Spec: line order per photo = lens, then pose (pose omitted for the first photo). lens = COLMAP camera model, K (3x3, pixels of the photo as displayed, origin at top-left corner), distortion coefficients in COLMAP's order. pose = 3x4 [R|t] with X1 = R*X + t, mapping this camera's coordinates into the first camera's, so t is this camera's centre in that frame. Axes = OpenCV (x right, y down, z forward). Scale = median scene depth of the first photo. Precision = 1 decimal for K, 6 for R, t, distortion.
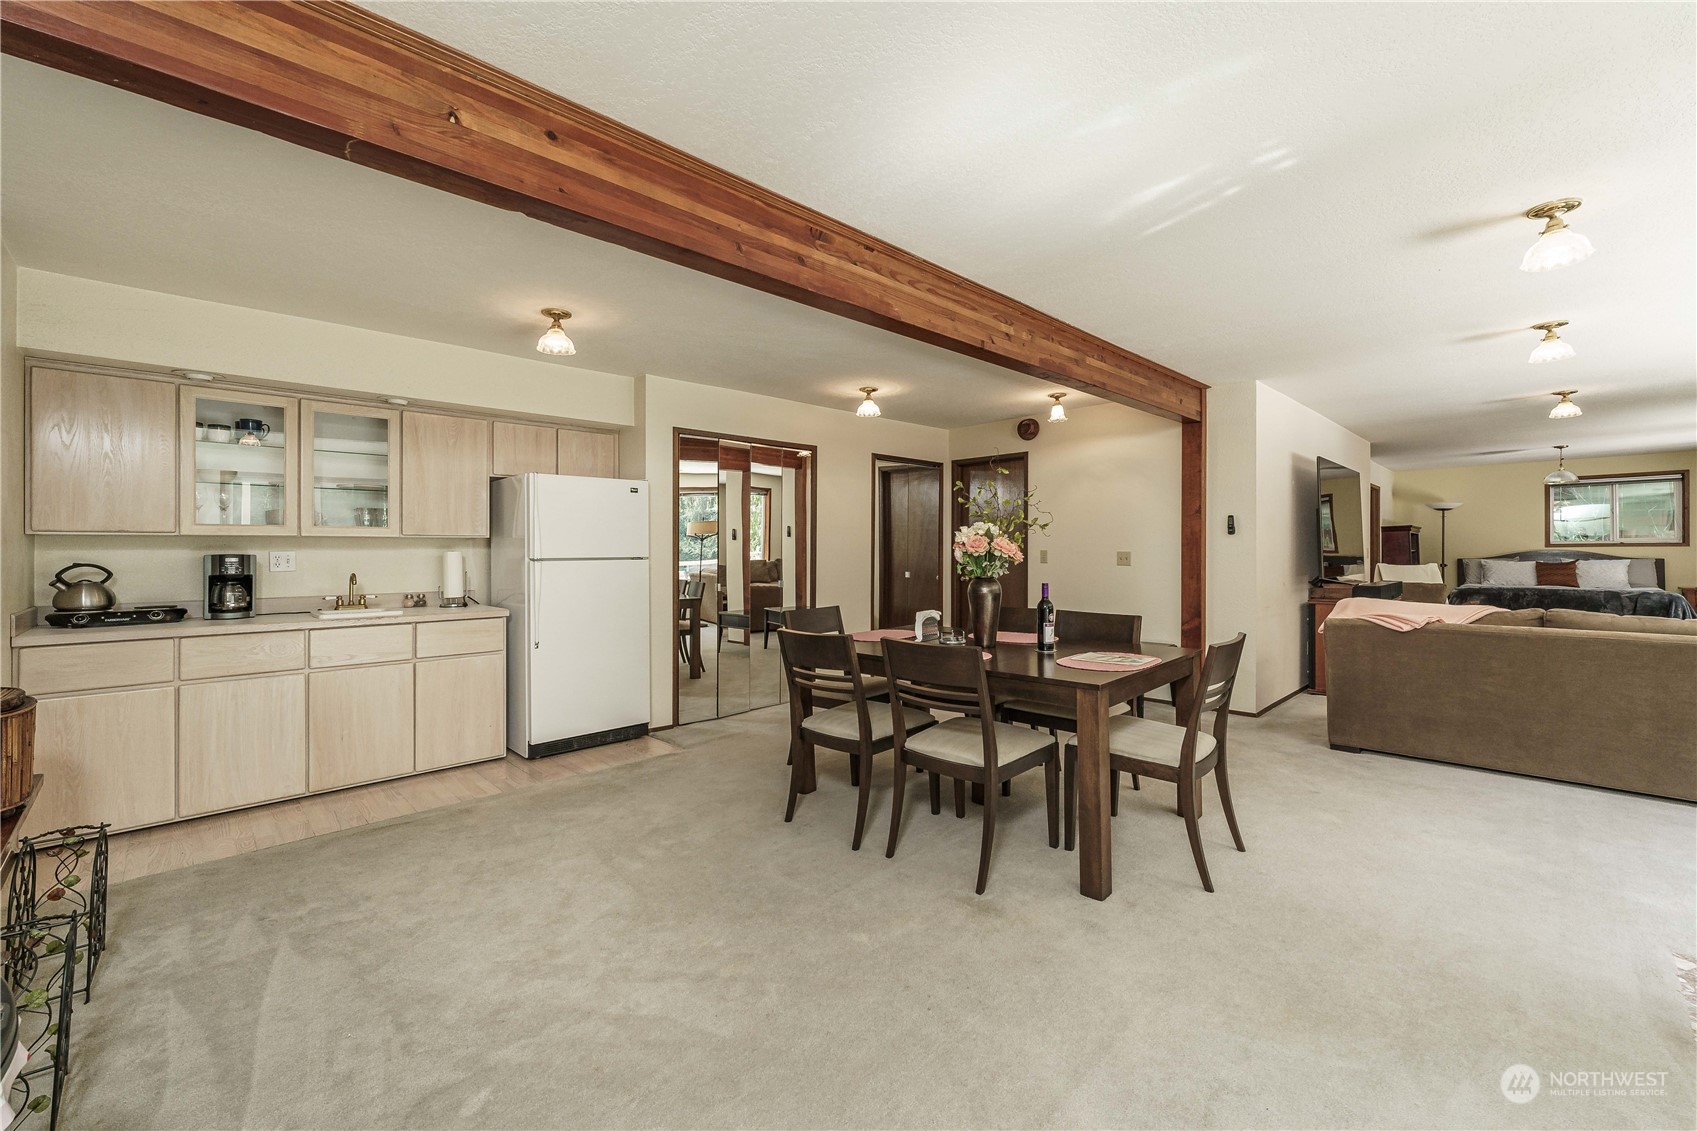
lens RADIAL K [[684.1, 0, 845.5], [0, 684.1, 548.7], [0, 0, 1]] dist [0.000543, -0.000126]
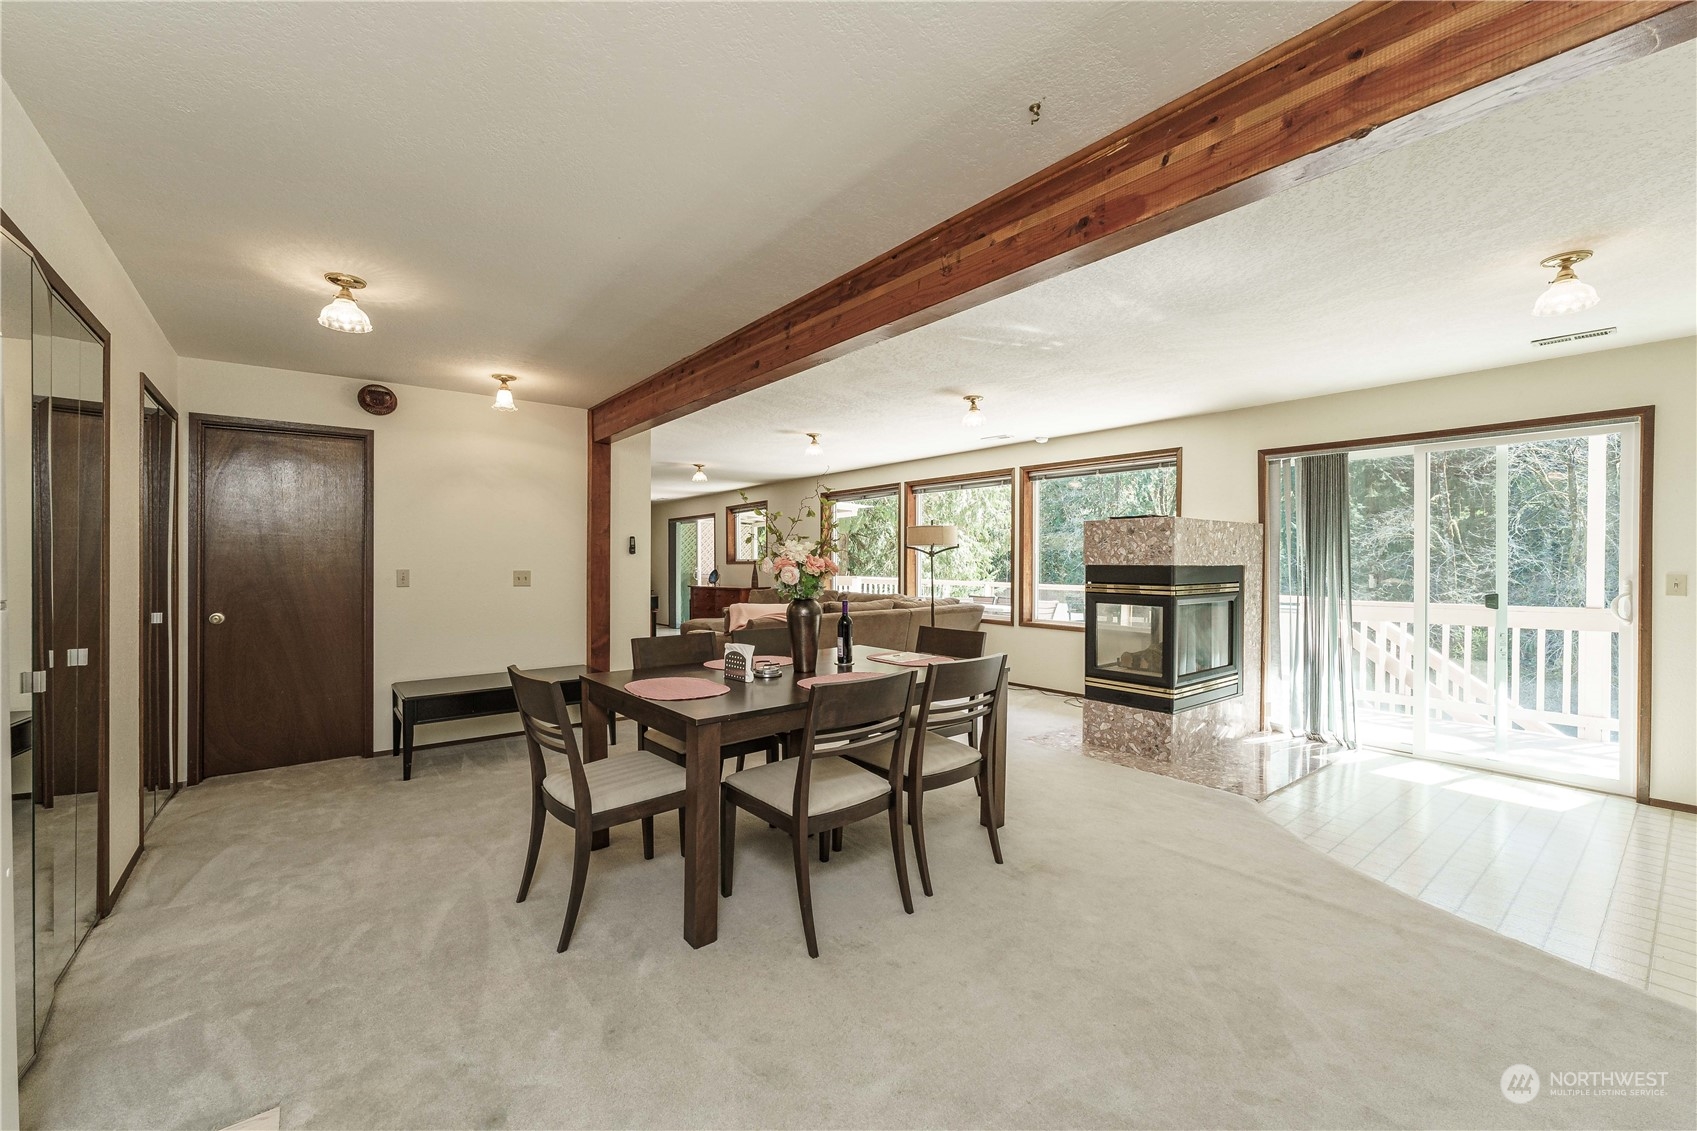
lens RADIAL K [[684.1, 0, 845.5], [0, 684.1, 548.7], [0, 0, 1]] dist [0.000543, -0.000126]
pose [[0.100693, 0.024503, 0.994616, -0.291725], [0.002585, 0.999687, -0.024890, -0.000727], [-0.994914, 0.005077, 0.100599, 0.339395]]
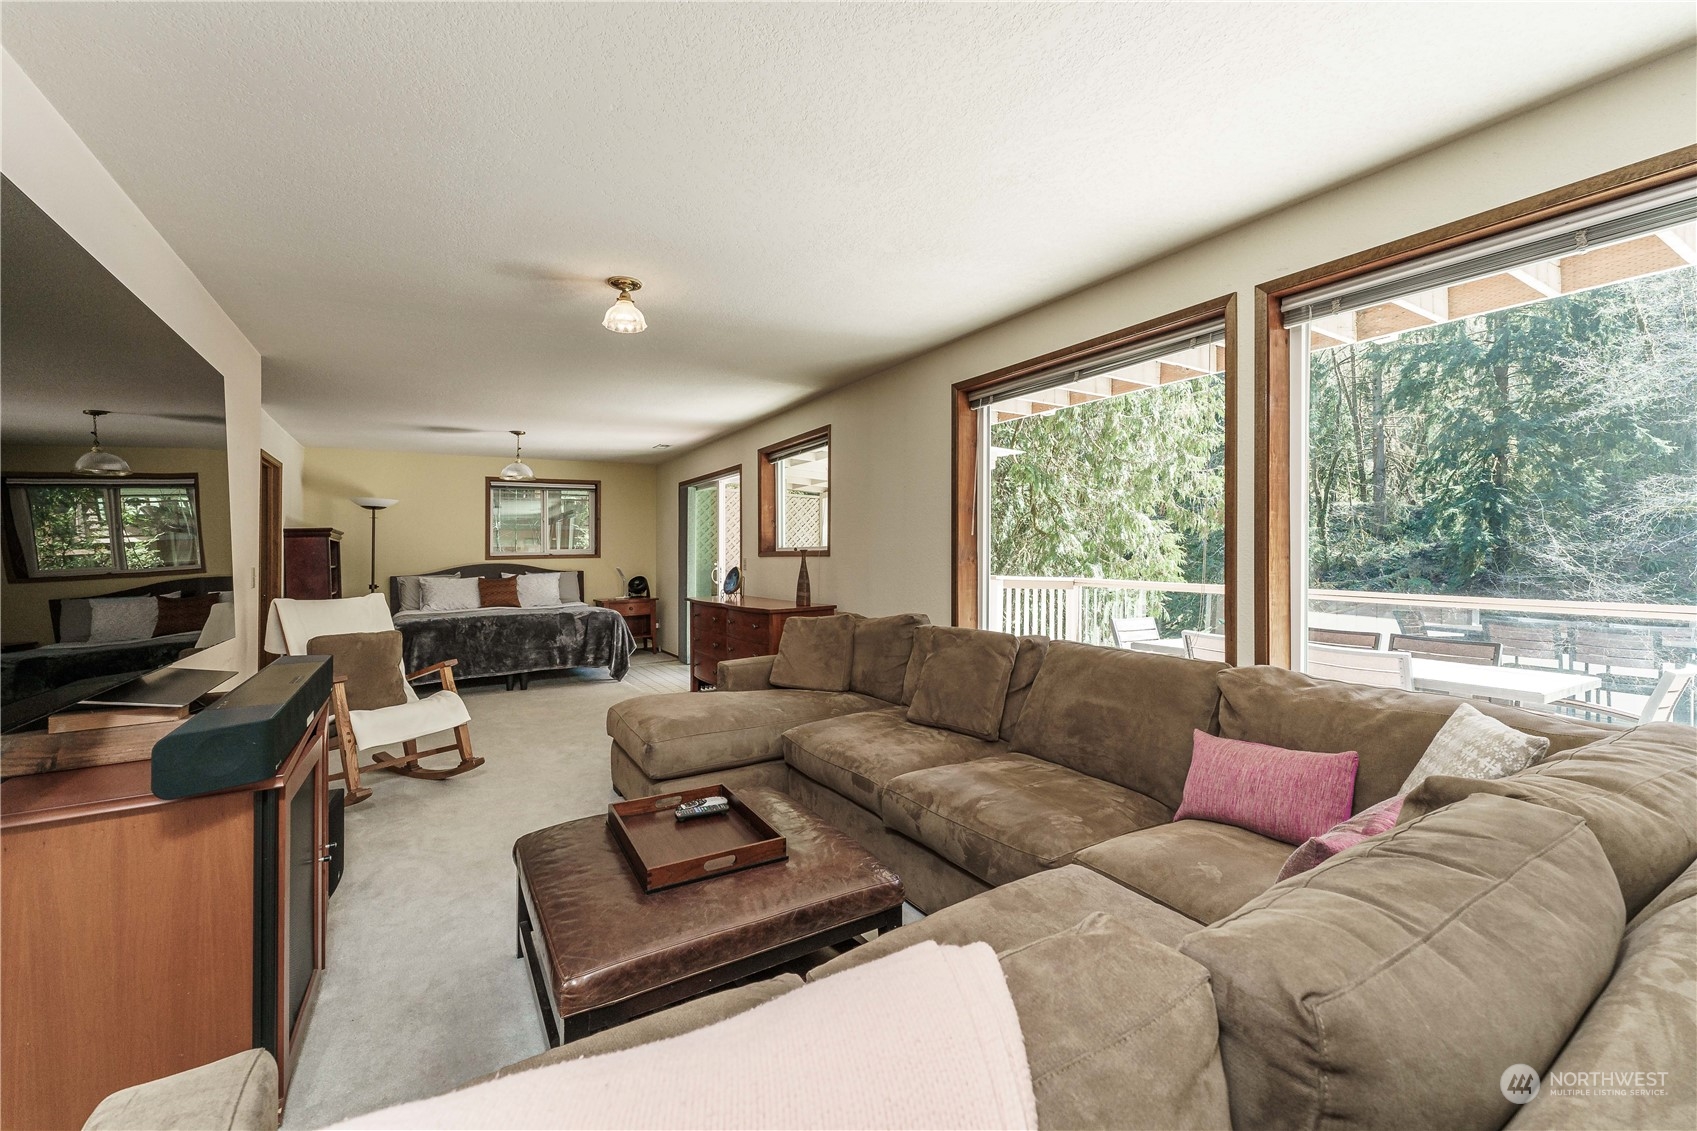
lens RADIAL K [[684.1, 0, 845.5], [0, 684.1, 548.7], [0, 0, 1]] dist [0.000543, -0.000126]
pose [[0.224464, 0.006118, 0.974463, 0.371701], [0.009746, 0.999916, -0.008523, -0.005783], [-0.974434, 0.011410, 0.224386, 0.463266]]
